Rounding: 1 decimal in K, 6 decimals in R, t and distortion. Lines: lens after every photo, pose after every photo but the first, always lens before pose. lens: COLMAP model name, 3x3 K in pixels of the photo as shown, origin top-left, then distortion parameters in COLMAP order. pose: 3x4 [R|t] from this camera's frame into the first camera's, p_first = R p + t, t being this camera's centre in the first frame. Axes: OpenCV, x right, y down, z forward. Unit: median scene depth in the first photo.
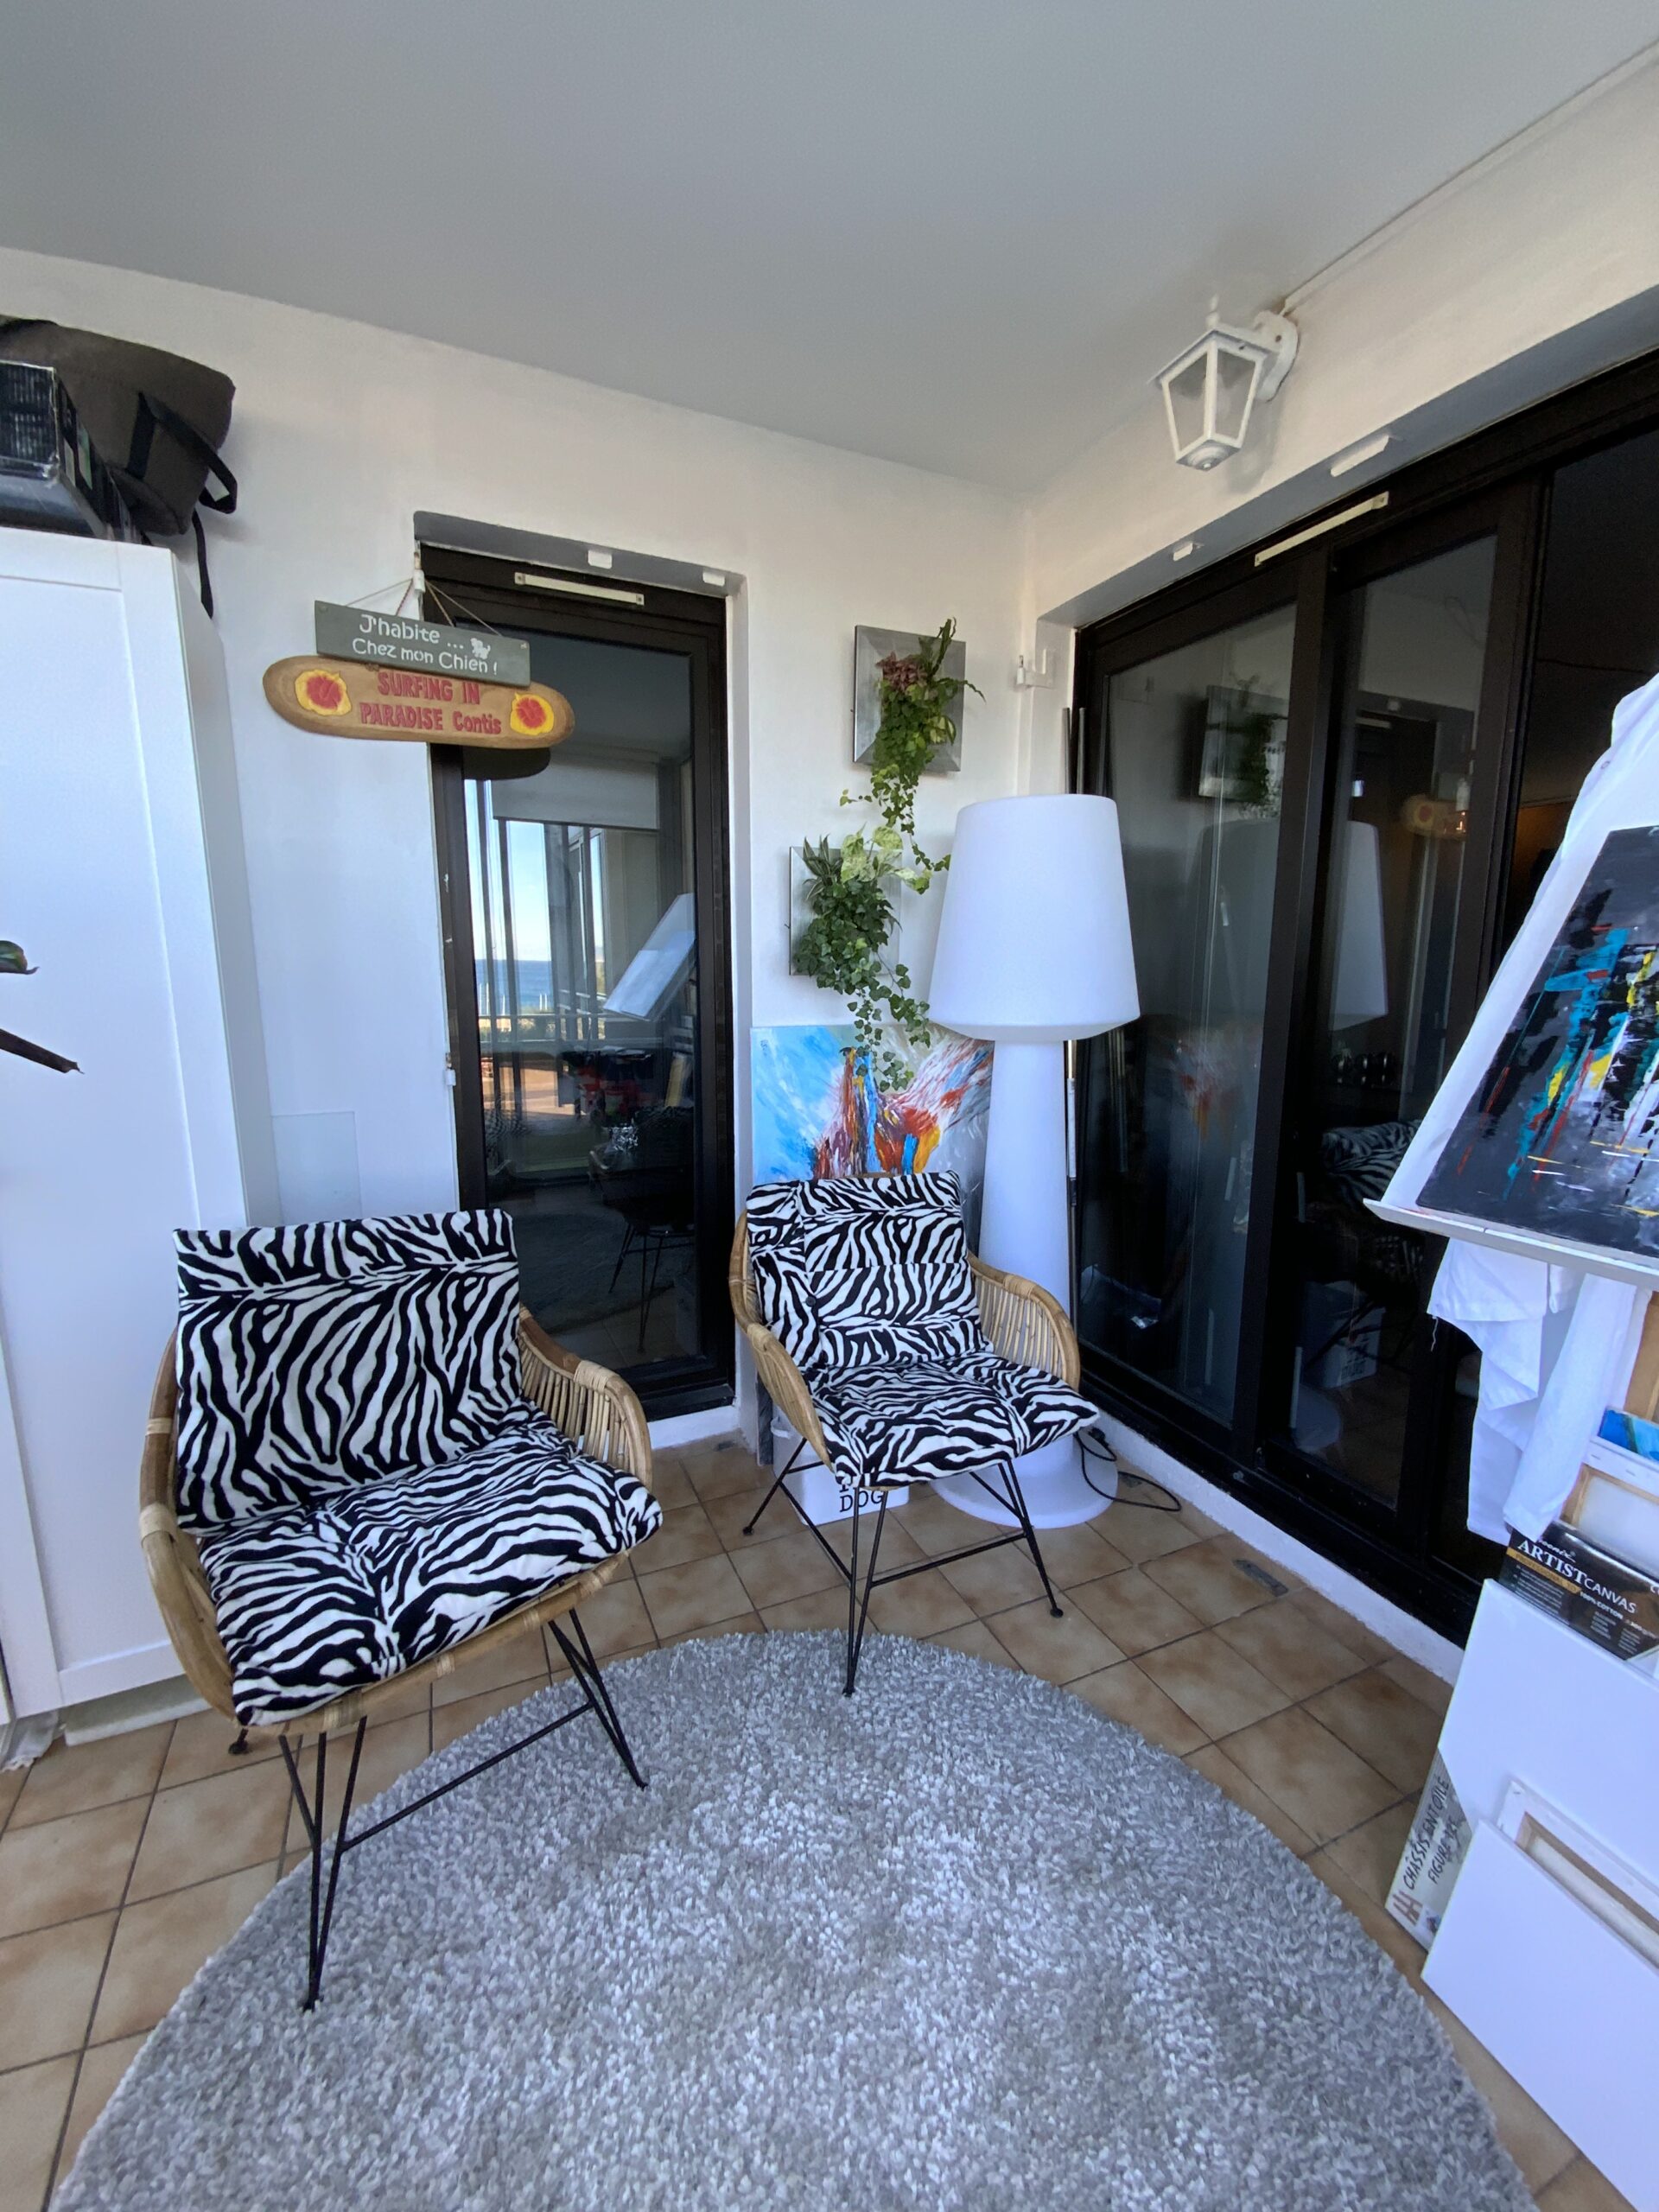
lens RADIAL K [[890.6, 0, 830.2], [0, 890.6, 1094.8], [0, 0, 1]] dist [0.008416, -0.011765]
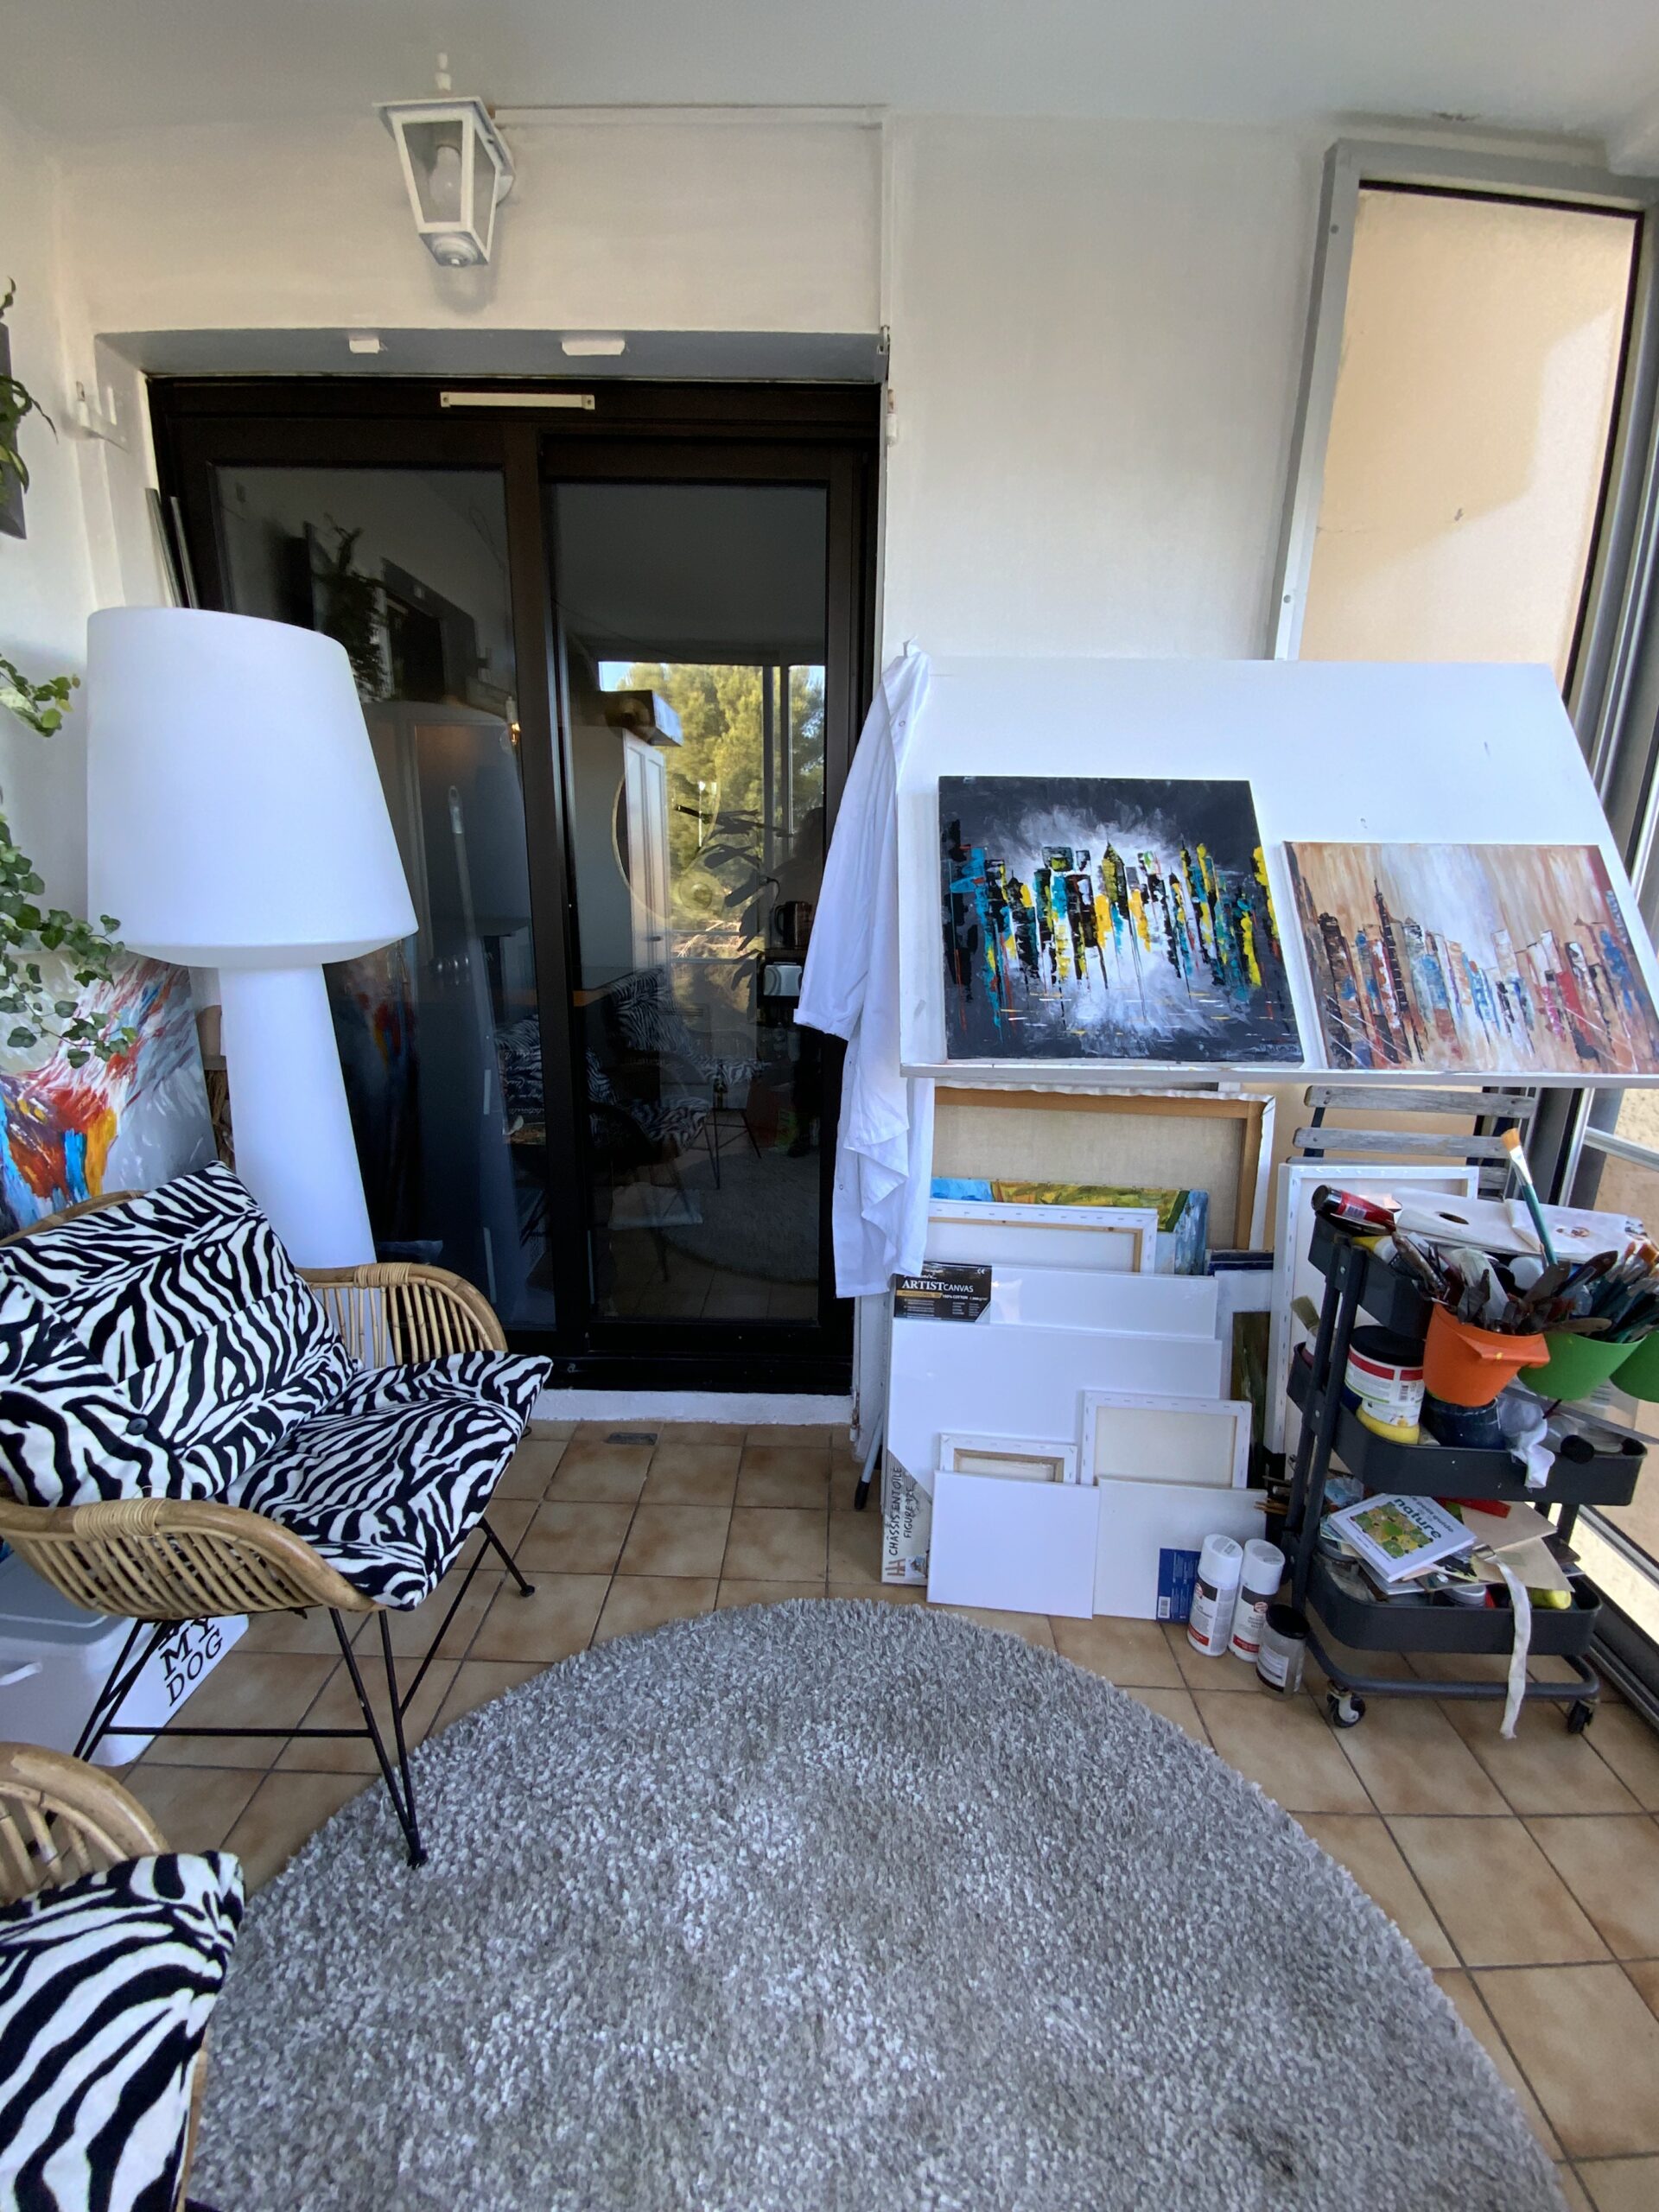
lens RADIAL K [[890.6, 0, 828.1], [0, 890.6, 1097.9], [0, 0, 1]] dist [0.008416, -0.011765]
pose [[0.423471, -0.210740, 0.881057, -0.308311], [0.114198, 0.977226, 0.178855, -0.039495], [-0.898683, 0.024875, 0.437892, 0.308609]]
